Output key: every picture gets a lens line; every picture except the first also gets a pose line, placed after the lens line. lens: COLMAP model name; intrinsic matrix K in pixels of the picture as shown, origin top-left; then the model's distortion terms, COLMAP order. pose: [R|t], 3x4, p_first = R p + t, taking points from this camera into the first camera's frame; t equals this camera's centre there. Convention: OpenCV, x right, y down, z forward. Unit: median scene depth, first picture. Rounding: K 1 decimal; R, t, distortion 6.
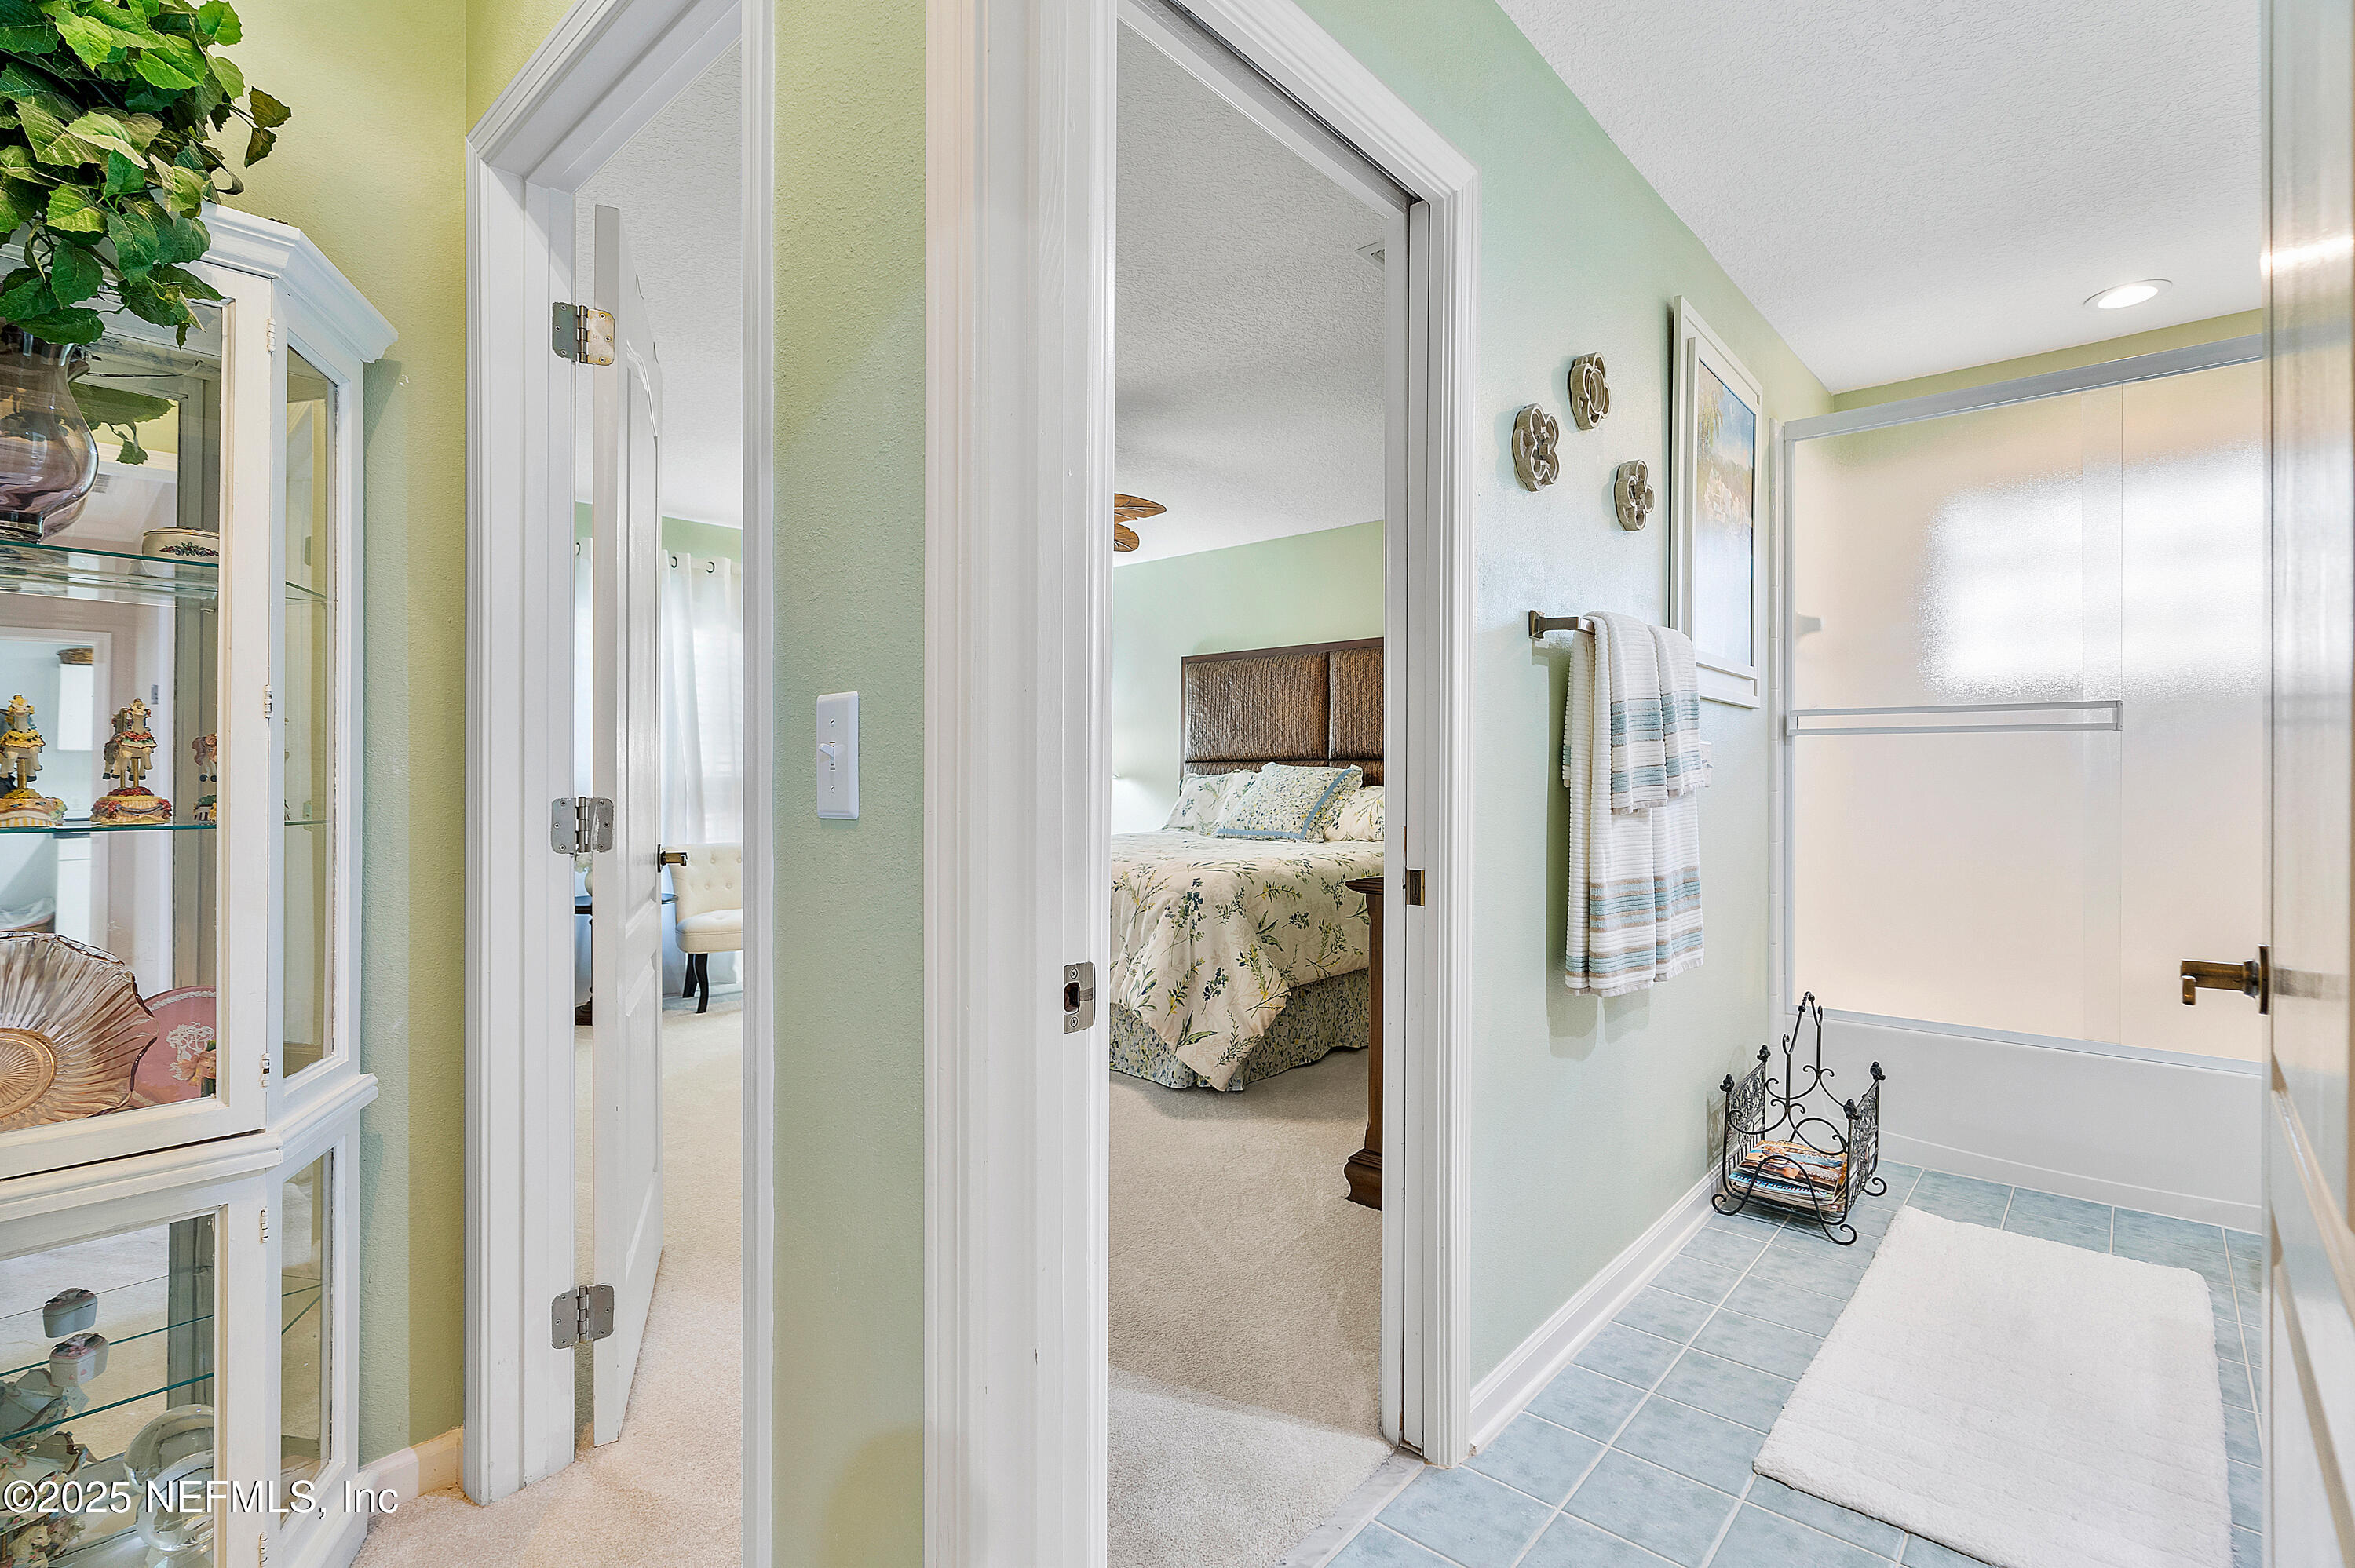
lens RADIAL K [[1107.6, 0, 1168.7], [0, 1107.6, 773.8], [0, 0, 1]] dist [0.002035, 0.000304]
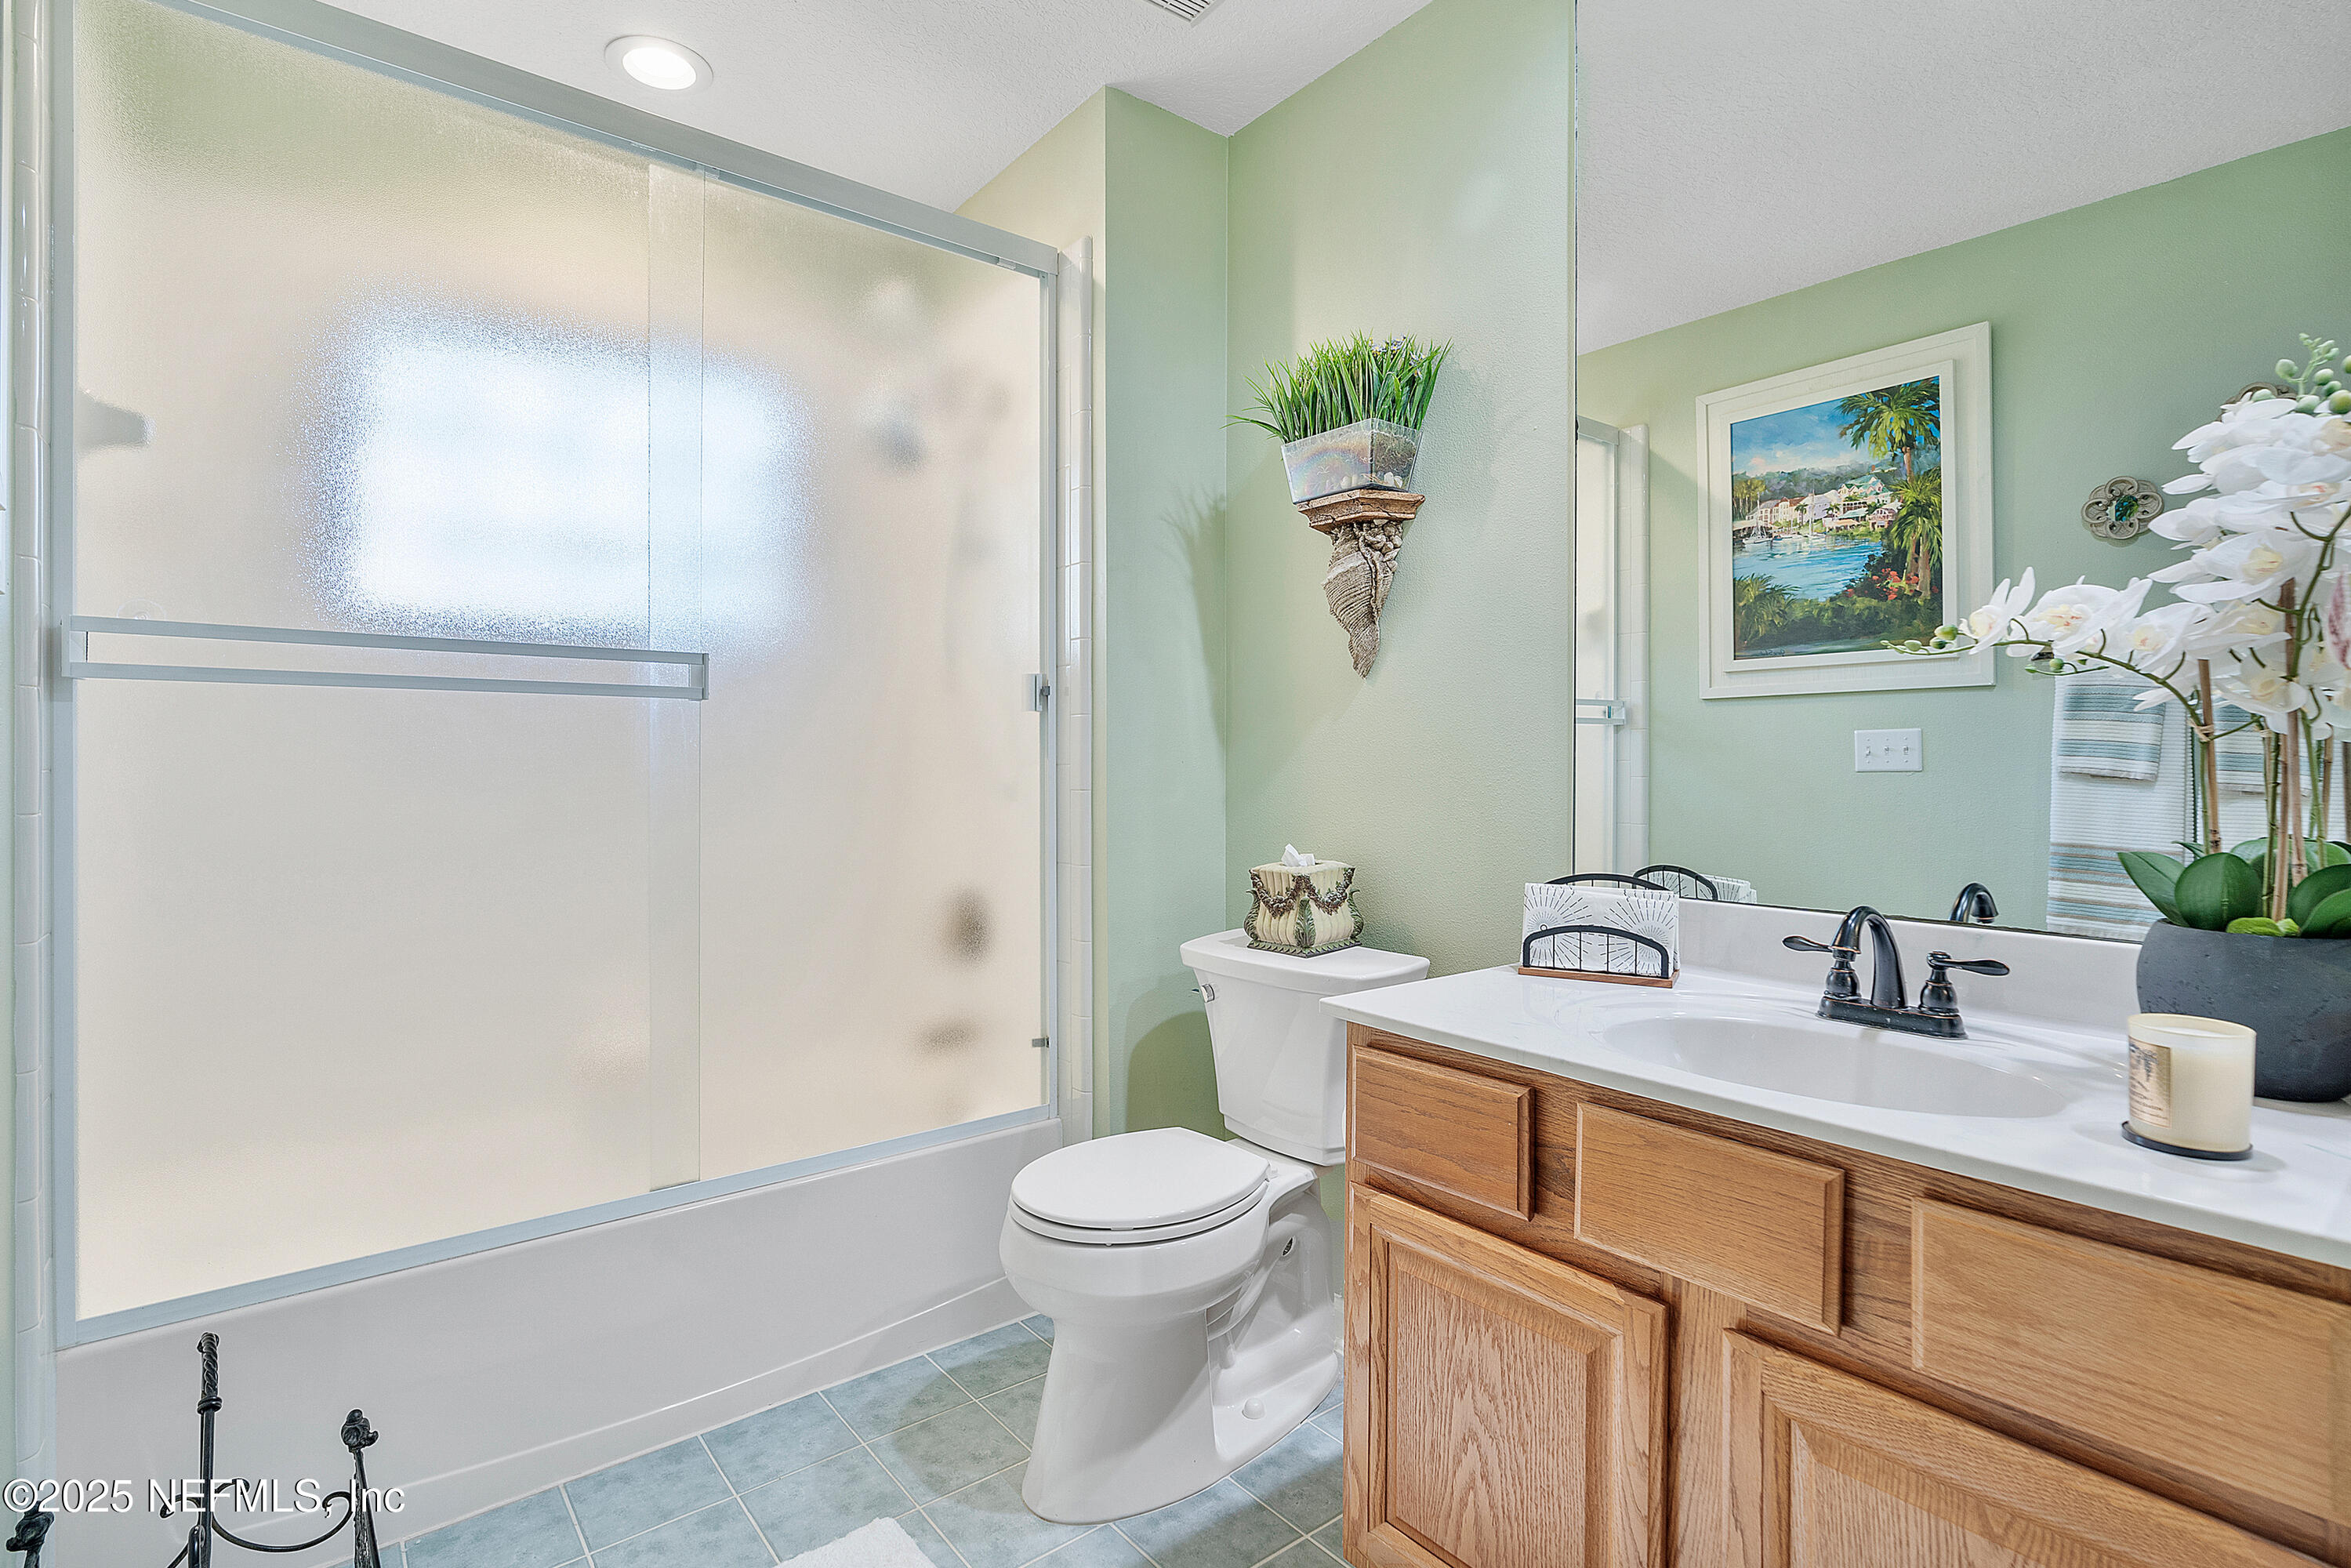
lens RADIAL K [[1105.9, 0, 1164.8], [0, 1105.9, 760.6], [0, 0, 1]] dist [0.002035, 0.000304]
pose [[0.165944, -0.001885, 0.986133, 0.216659], [-0.002422, 0.999994, 0.002319, -0.004469], [-0.986132, -0.002773, 0.165939, 0.522392]]
